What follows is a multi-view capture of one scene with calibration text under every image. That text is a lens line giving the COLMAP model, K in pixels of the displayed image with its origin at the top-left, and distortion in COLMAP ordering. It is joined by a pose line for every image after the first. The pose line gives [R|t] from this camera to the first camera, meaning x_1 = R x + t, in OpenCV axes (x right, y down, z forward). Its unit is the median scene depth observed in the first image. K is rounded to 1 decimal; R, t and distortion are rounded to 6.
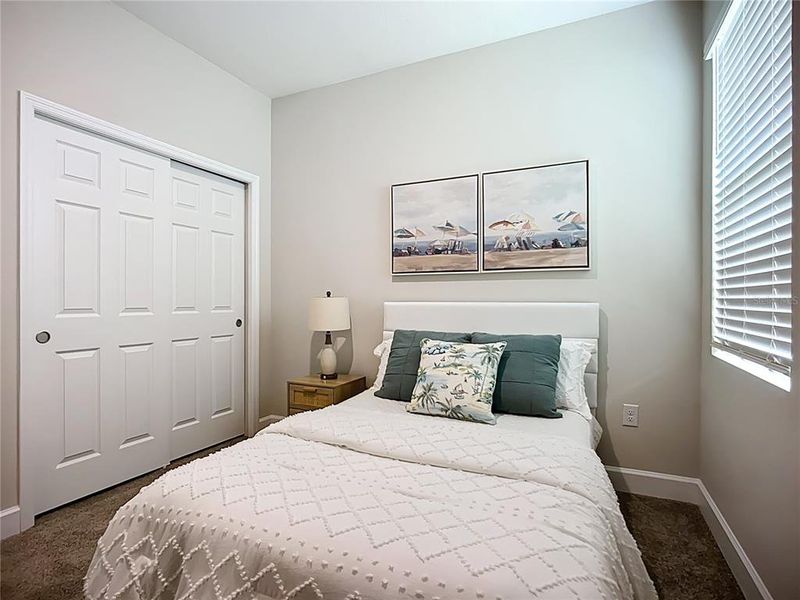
lens RADIAL K [[408.7, 0, 398.4], [0, 408.7, 304.8], [0, 0, 1]] dist [-0.024660, 0.002259]
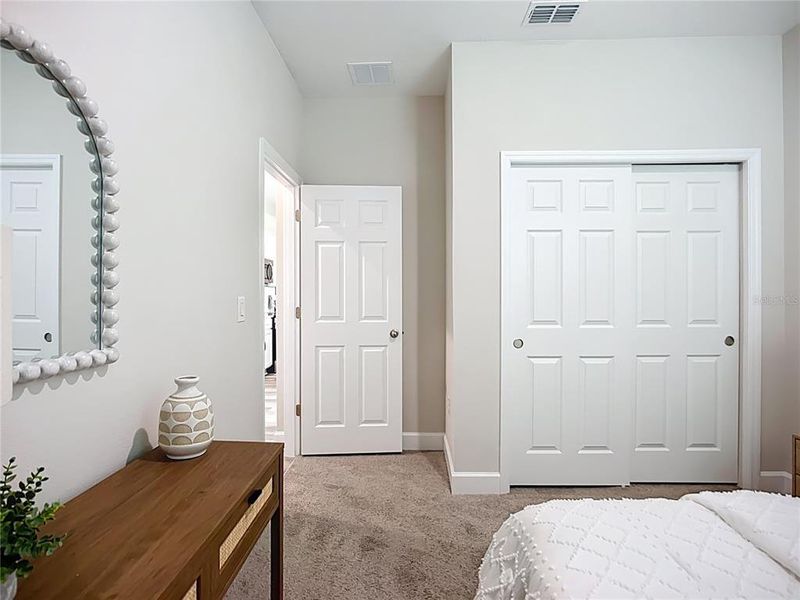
lens RADIAL K [[415.0, 0, 395.5], [0, 415.0, 300.4], [0, 0, 1]] dist [-0.027494, 0.001540]
pose [[0.397526, 0.005768, -0.917573, 0.123636], [-0.009280, 0.999954, 0.002266, -0.048269], [0.917544, 0.007614, 0.397561, 0.140475]]
